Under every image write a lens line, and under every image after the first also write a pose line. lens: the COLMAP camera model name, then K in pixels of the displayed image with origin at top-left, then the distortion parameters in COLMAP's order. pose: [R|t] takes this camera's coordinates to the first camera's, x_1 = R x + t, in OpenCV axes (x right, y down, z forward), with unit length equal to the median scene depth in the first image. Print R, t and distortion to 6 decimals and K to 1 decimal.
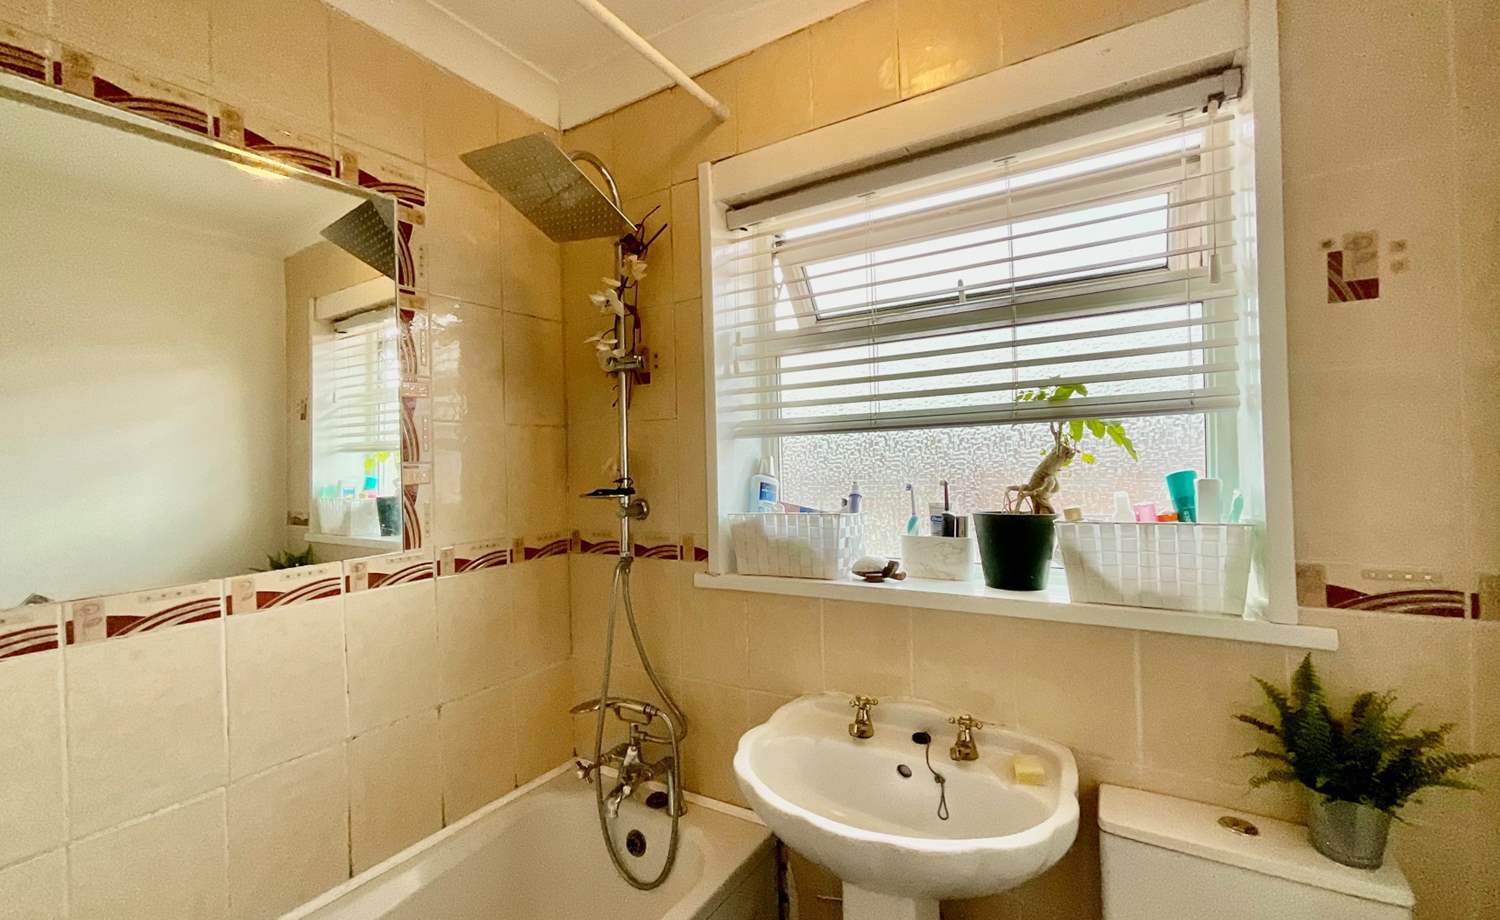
lens RADIAL K [[634.4, 0, 750.0], [0, 634.4, 460.0], [0, 0, 1]] dist [0.000924, 0.000957]
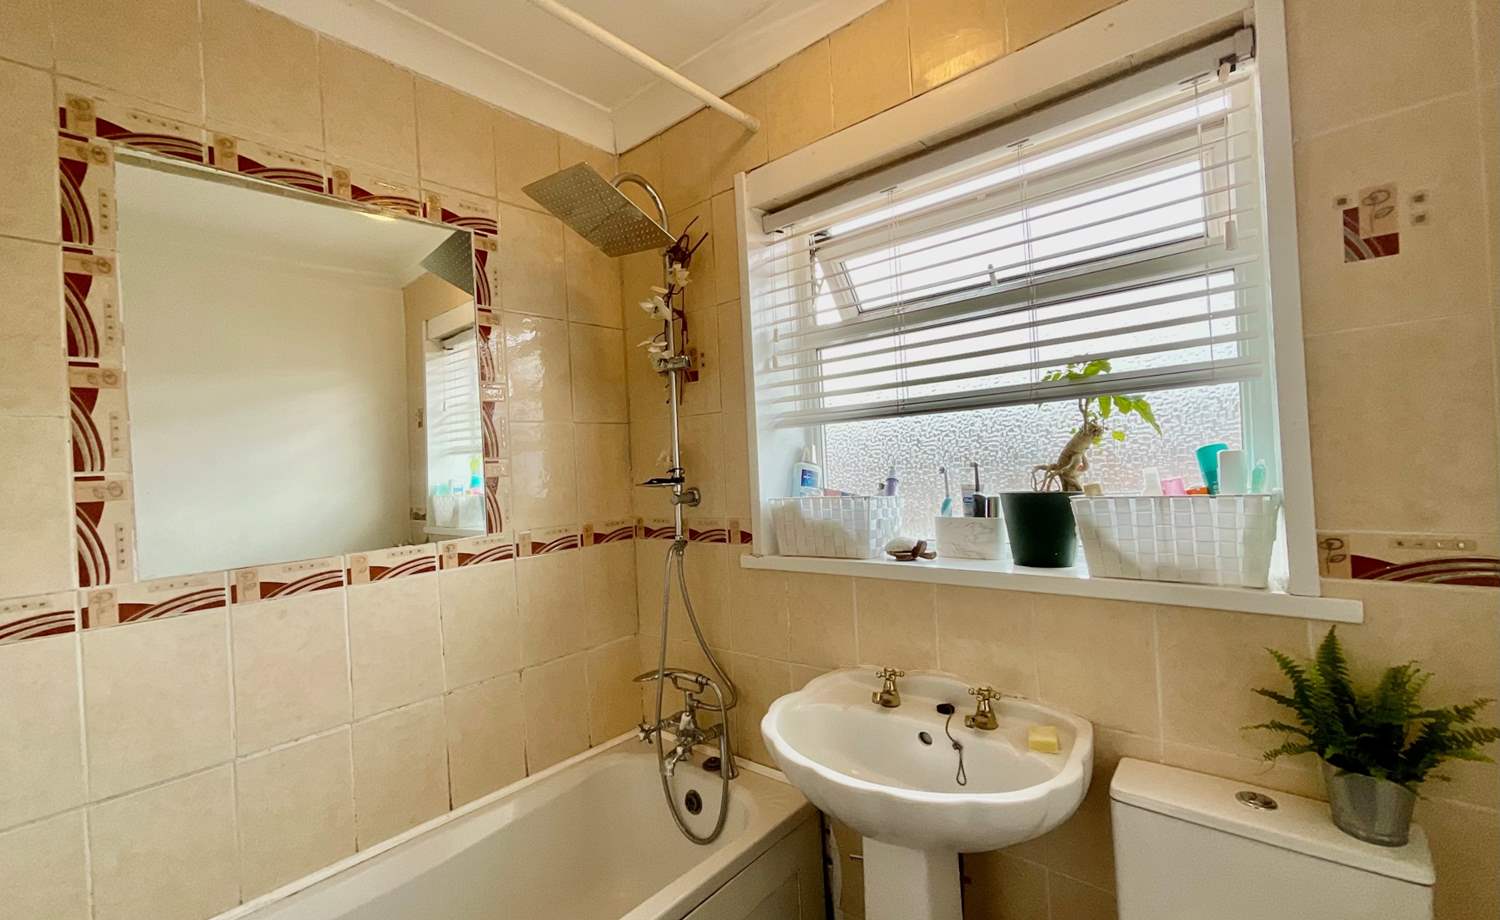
lens RADIAL K [[636.9, 0, 750.0], [0, 636.9, 460.0], [0, 0, 1]] dist [0.006225, 0.000206]
pose [[0.986984, -0.024711, -0.158907, 0.119414], [0.024821, 0.999691, -0.001291, 0.022306], [0.158889, -0.002670, 0.987293, -0.074217]]
